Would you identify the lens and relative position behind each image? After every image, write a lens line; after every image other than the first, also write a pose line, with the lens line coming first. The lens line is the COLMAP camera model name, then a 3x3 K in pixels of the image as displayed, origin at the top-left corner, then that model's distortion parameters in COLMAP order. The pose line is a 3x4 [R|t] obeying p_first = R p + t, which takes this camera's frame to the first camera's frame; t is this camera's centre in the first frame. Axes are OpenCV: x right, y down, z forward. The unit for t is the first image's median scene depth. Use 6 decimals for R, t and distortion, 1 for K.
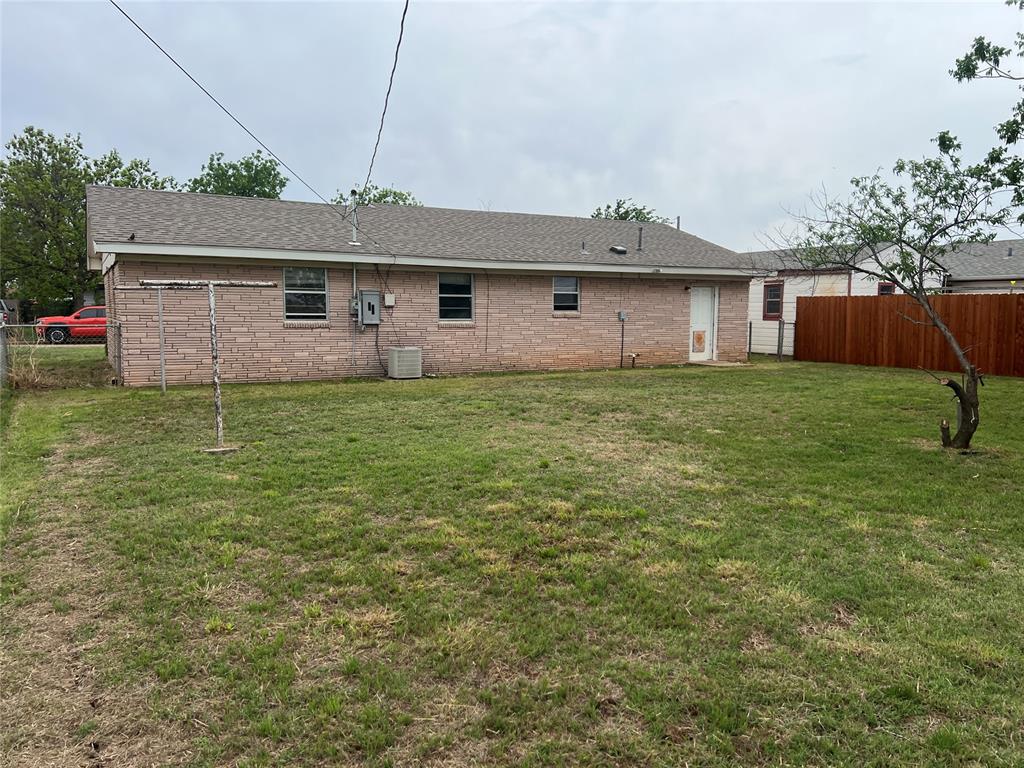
lens RADIAL K [[763.3, 0, 512.0], [0, 763.3, 384.0], [0, 0, 1]] dist [0.099579, -0.132506]
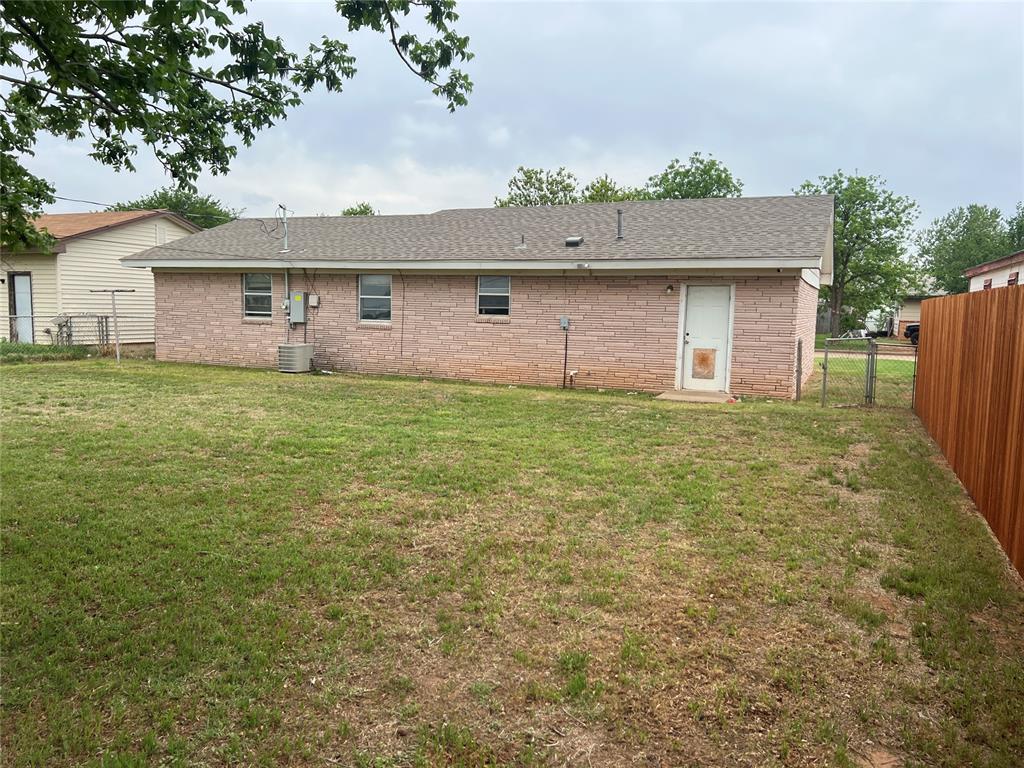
lens RADIAL K [[763.3, 0, 512.0], [0, 763.3, 384.0], [0, 0, 1]] dist [0.099579, -0.132506]
pose [[0.615042, 0.087057, -0.783674, 0.830048], [-0.095713, 0.994780, 0.035392, -0.053917], [0.782664, 0.053240, 0.620164, 0.512909]]
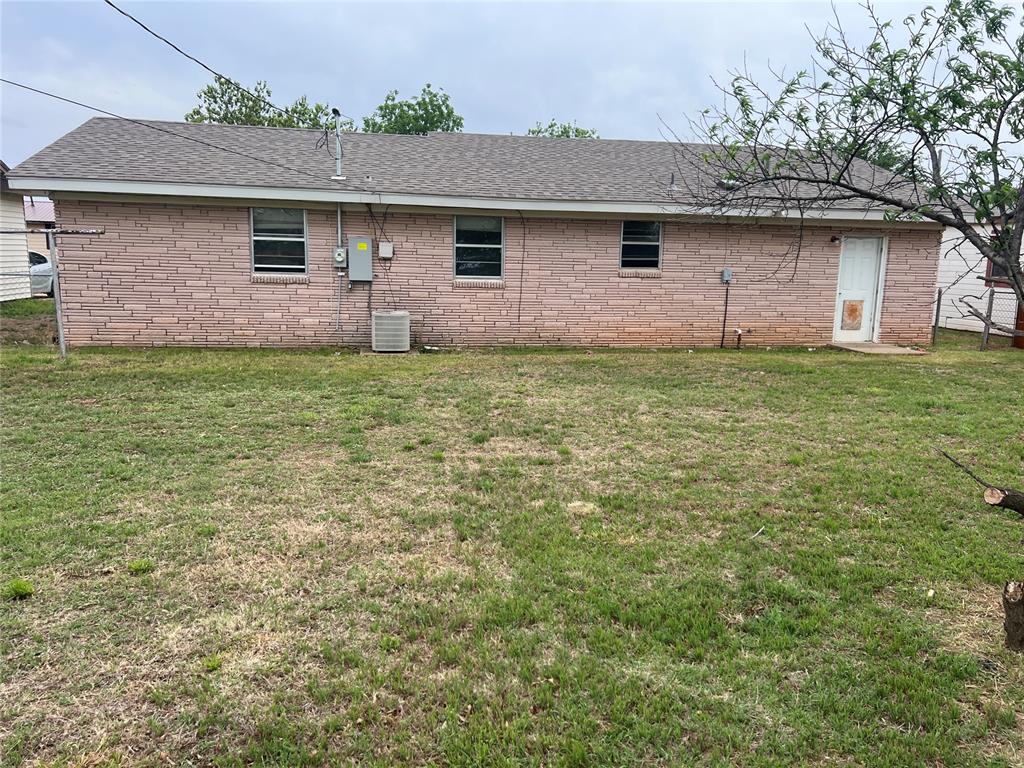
lens RADIAL K [[763.3, 0, 512.0], [0, 763.3, 384.0], [0, 0, 1]] dist [0.099579, -0.132506]
pose [[0.947391, 0.068957, -0.312561, 0.207763], [-0.048896, 0.996236, 0.071581, -0.032986], [0.316320, -0.052532, 0.947197, 0.264638]]
